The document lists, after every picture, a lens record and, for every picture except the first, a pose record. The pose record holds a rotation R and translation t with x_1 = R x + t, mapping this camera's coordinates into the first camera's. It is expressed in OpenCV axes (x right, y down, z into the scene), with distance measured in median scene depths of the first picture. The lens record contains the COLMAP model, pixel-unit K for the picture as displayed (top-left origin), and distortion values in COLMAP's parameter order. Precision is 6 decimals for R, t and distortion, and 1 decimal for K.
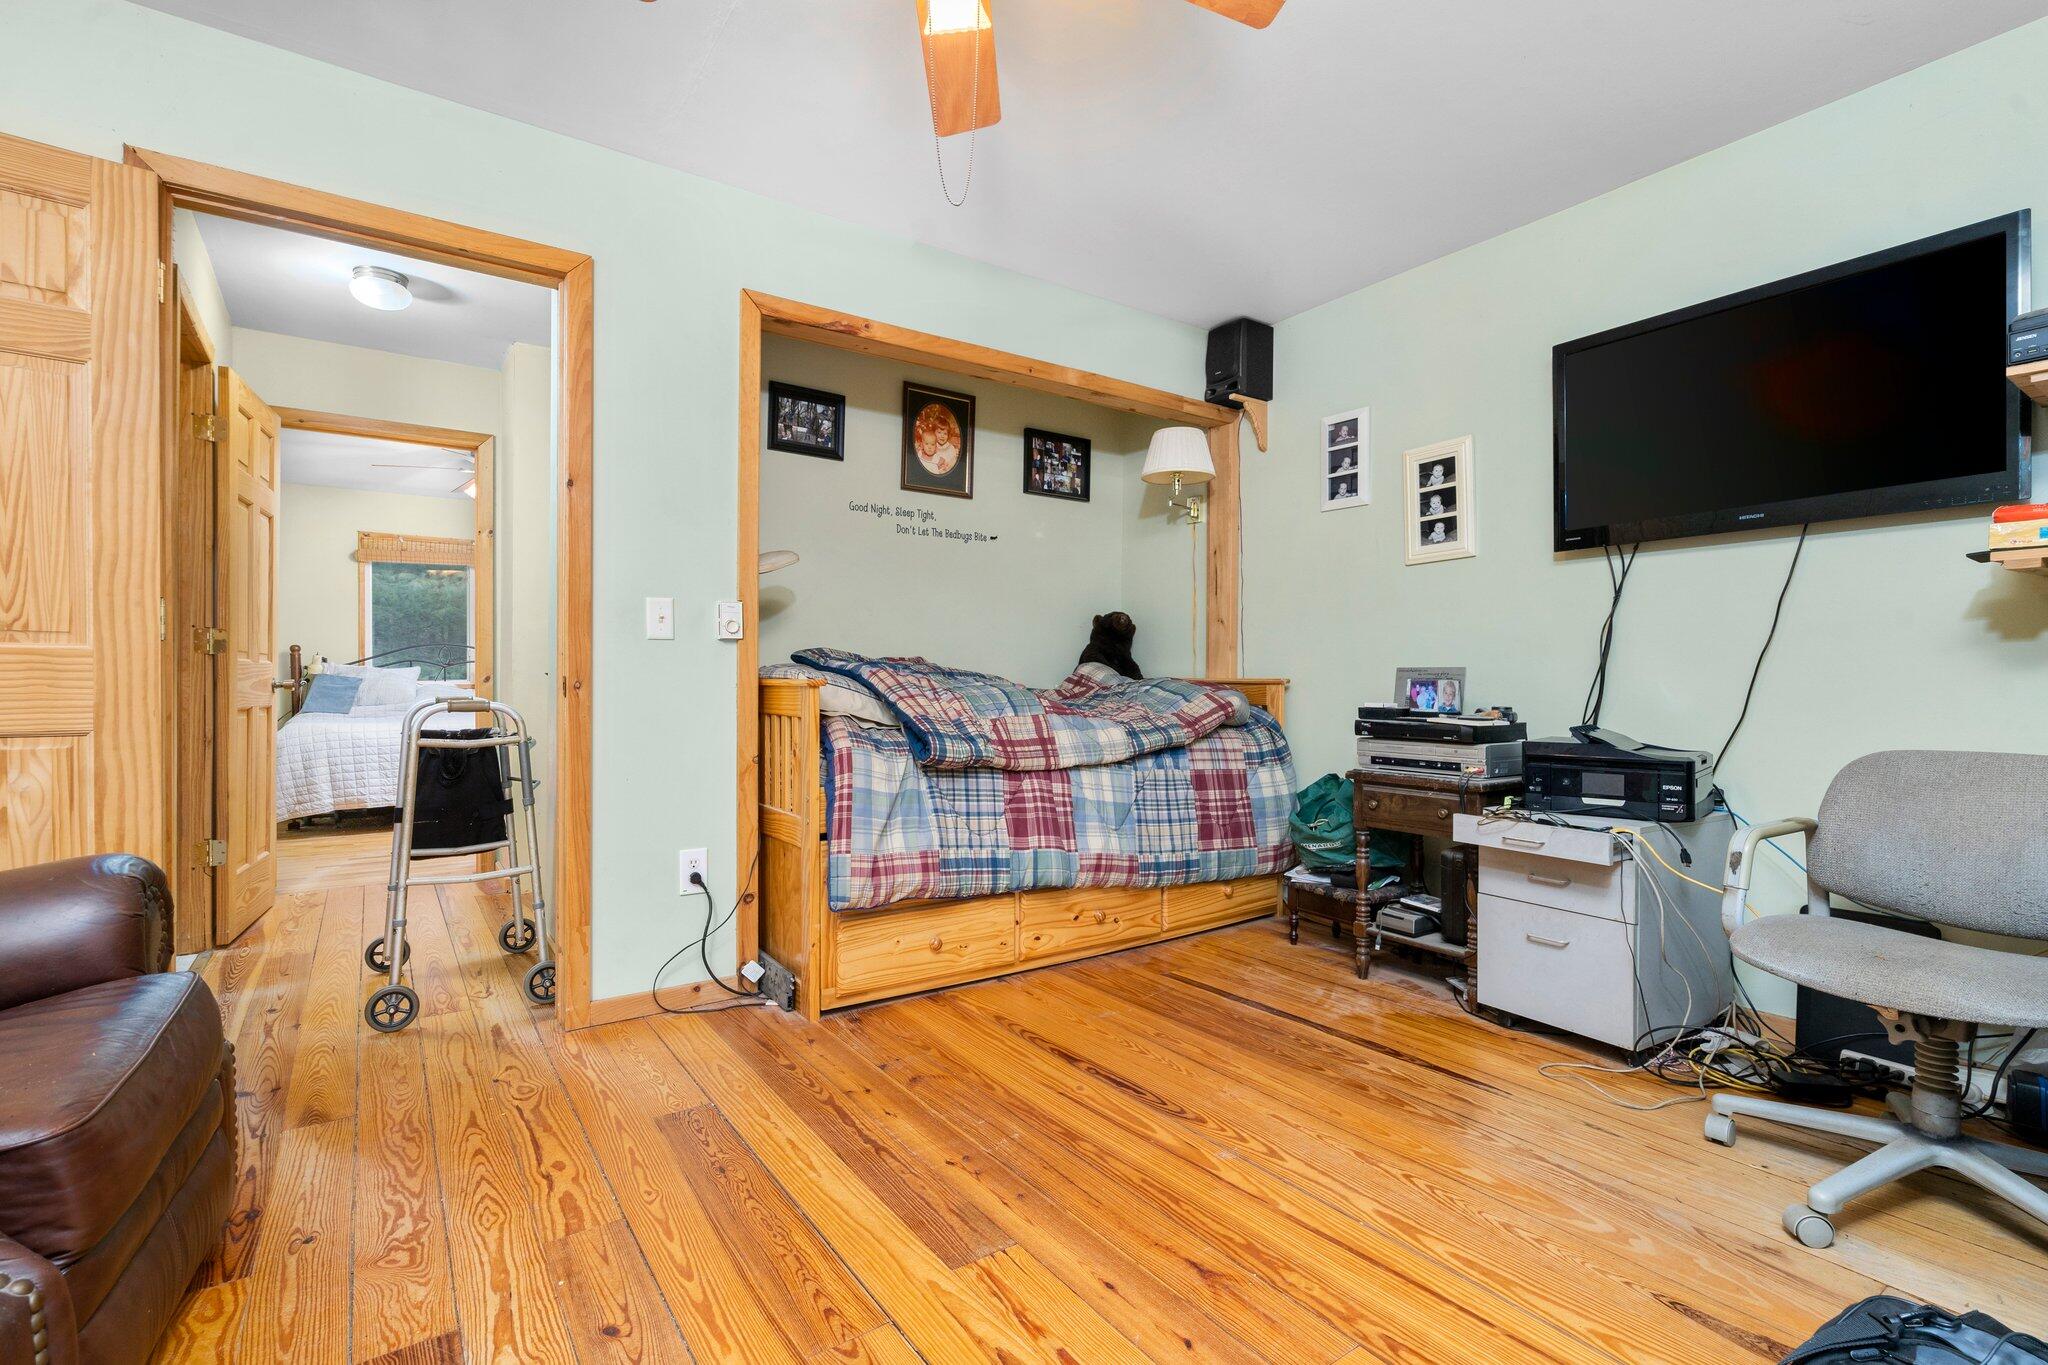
lens RADIAL K [[956.9, 0, 1024.8], [0, 956.9, 686.5], [0, 0, 1]] dist [0.001043, 0.000856]
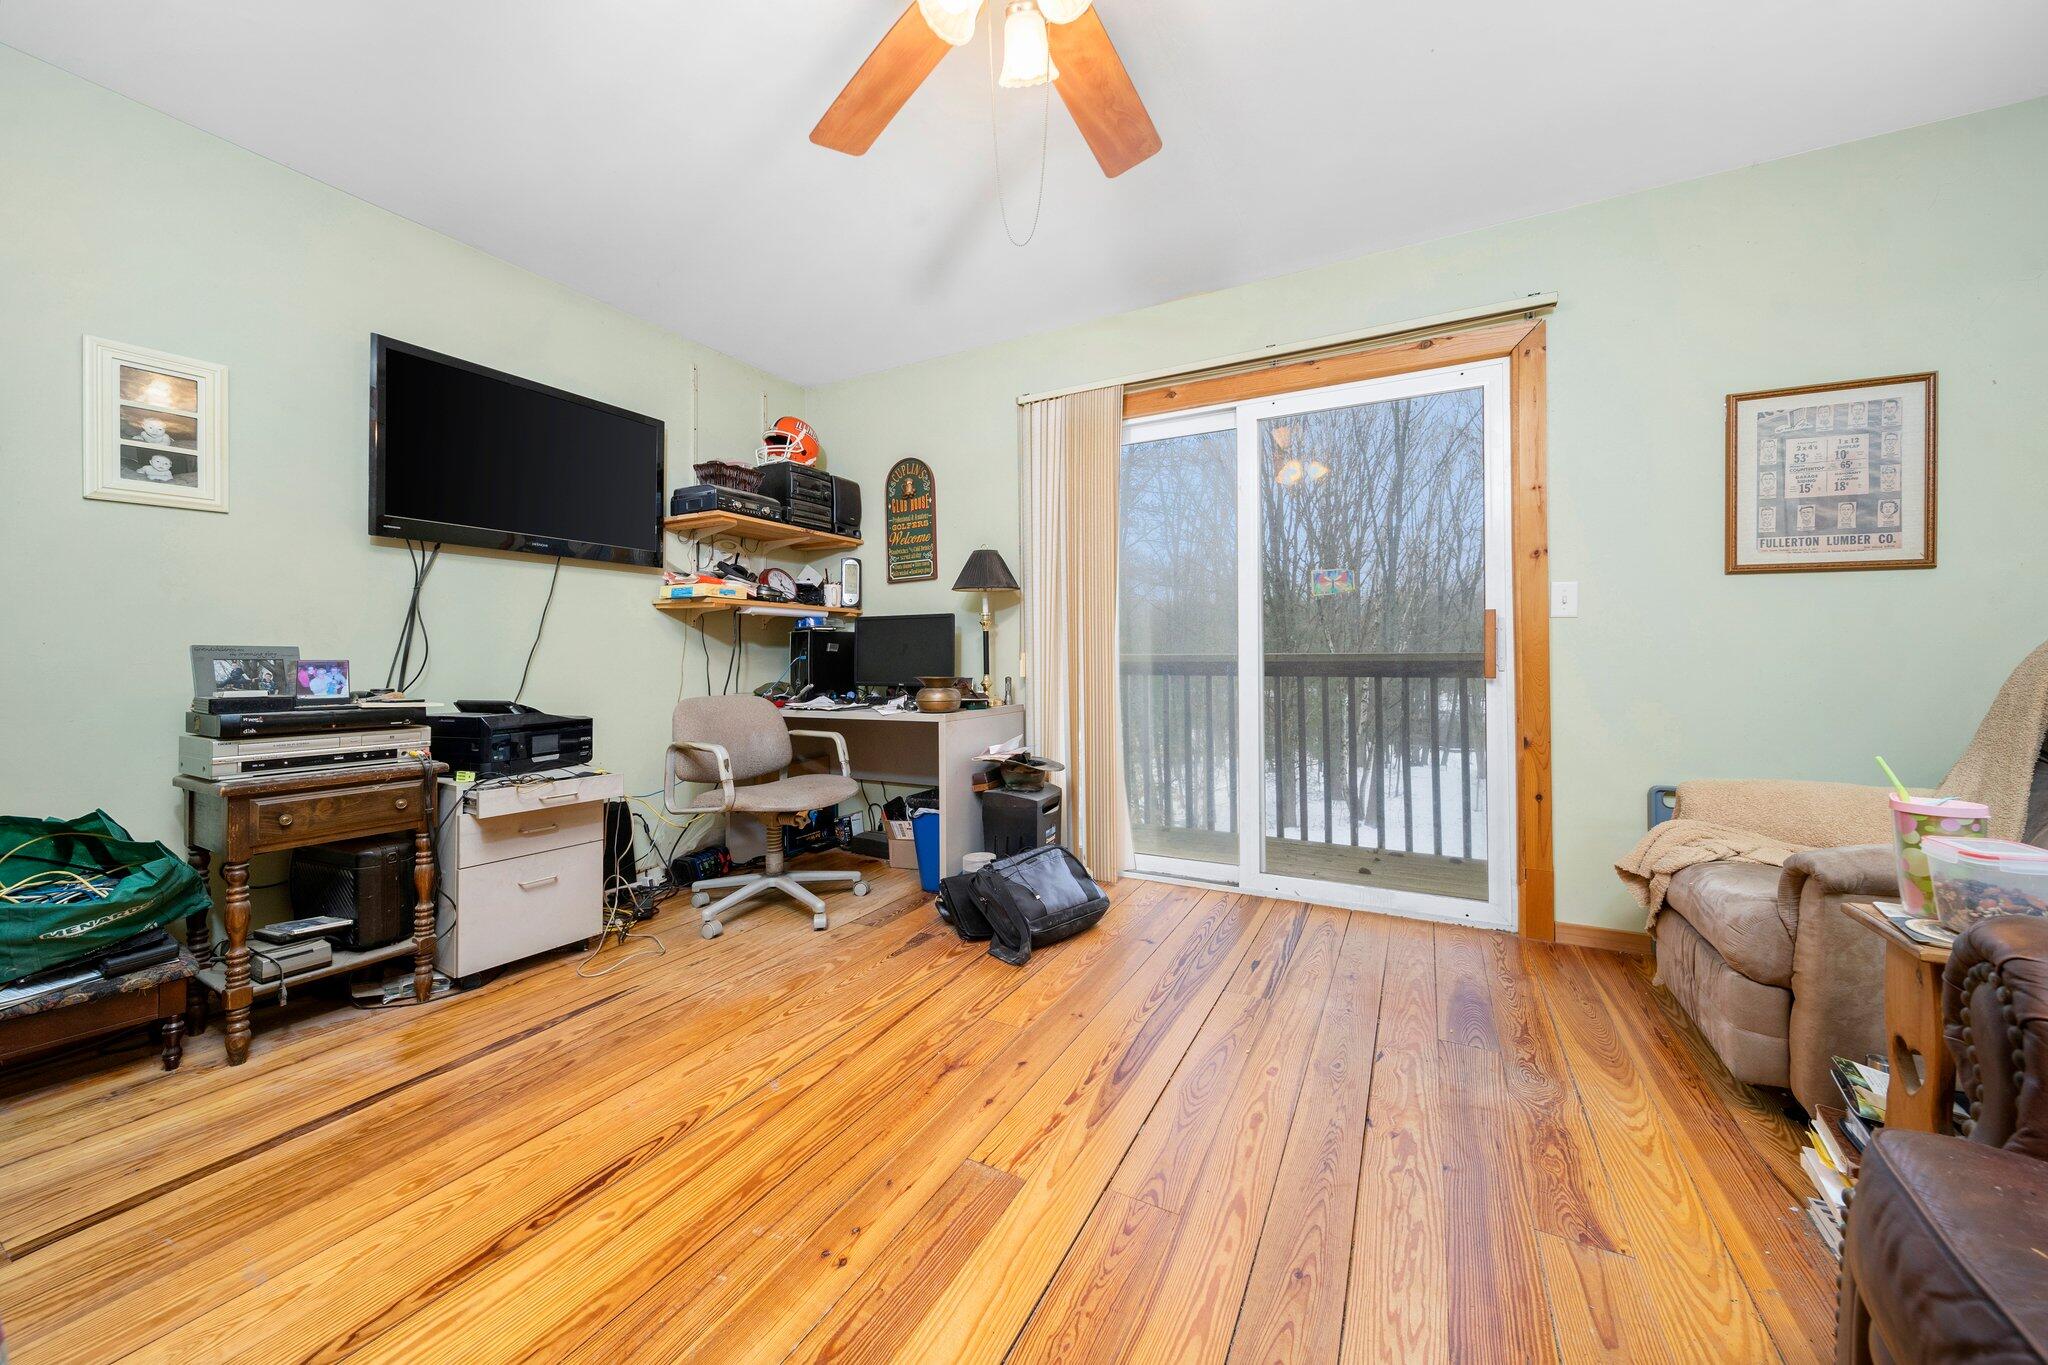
lens RADIAL K [[736.7, 0, 1026.0], [0, 736.7, 654.4], [0, 0, 1]] dist [-0.000558, -0.000278]
pose [[-0.458850, 0.010550, 0.888451, -0.566277], [0.010848, 0.999921, -0.006271, -0.002508], [-0.888447, 0.006761, -0.458929, 0.926803]]
